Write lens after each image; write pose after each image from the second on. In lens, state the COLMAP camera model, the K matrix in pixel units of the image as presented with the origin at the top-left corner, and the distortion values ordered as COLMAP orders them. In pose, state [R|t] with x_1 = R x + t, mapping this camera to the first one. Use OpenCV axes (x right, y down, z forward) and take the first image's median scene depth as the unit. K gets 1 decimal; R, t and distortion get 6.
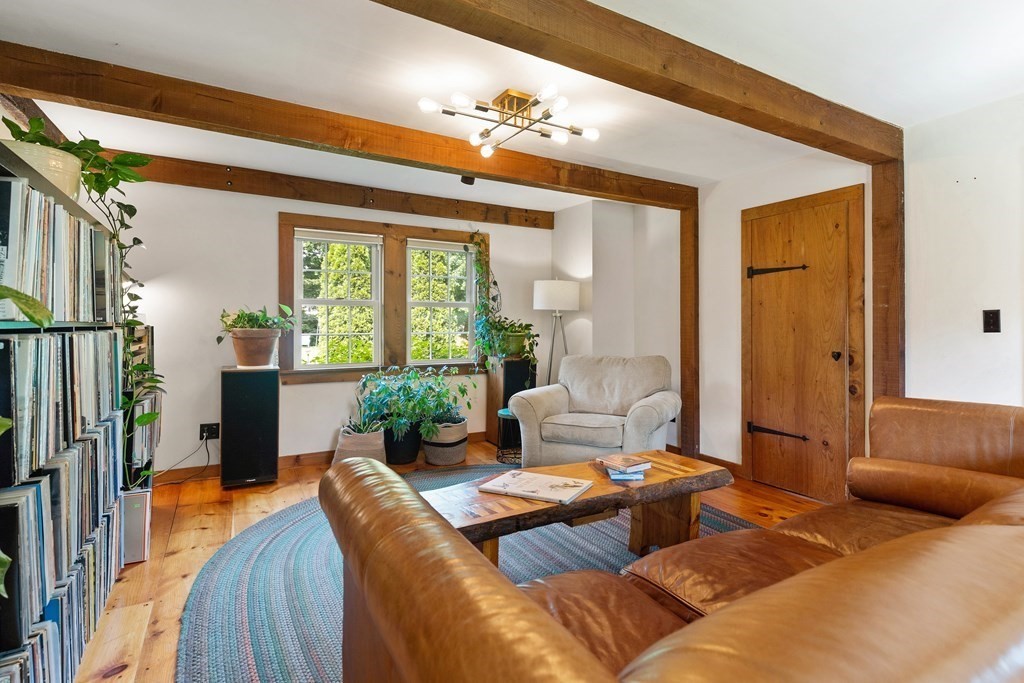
lens RADIAL K [[468.3, 0, 519.6], [0, 468.3, 326.7], [0, 0, 1]] dist [0.003547, 0.000552]
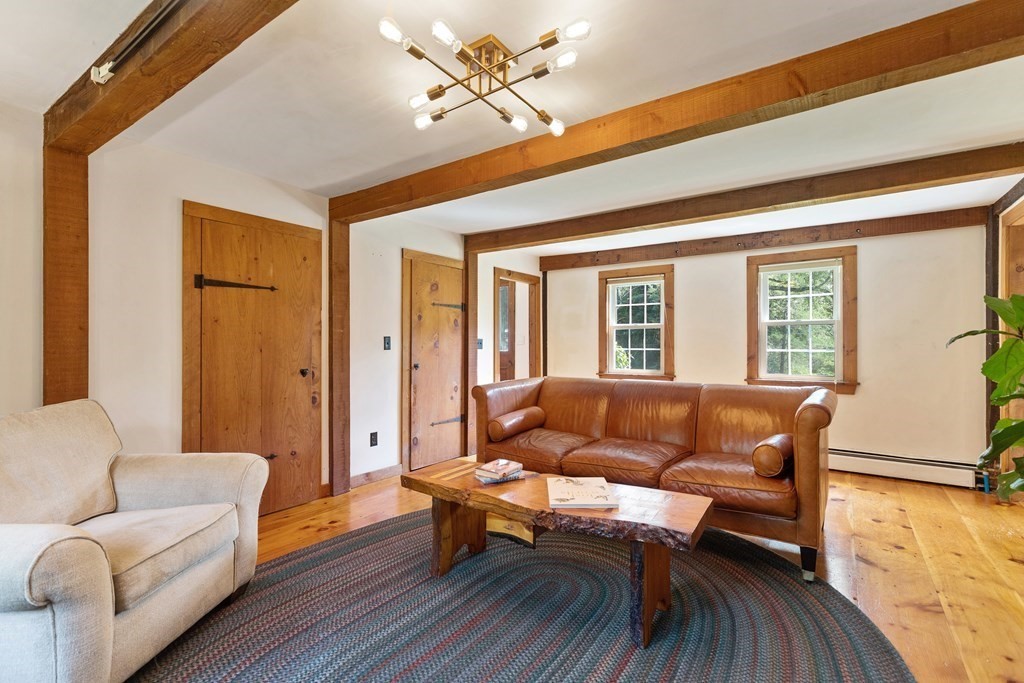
lens RADIAL K [[468.3, 0, 513.8], [0, 468.3, 346.0], [0, 0, 1]] dist [0.003547, 0.000552]
pose [[-0.385446, -0.002332, 0.922727, -0.534413], [0.001237, 0.999995, 0.003044, -0.005168], [-0.922729, 0.002315, -0.385441, 0.905894]]
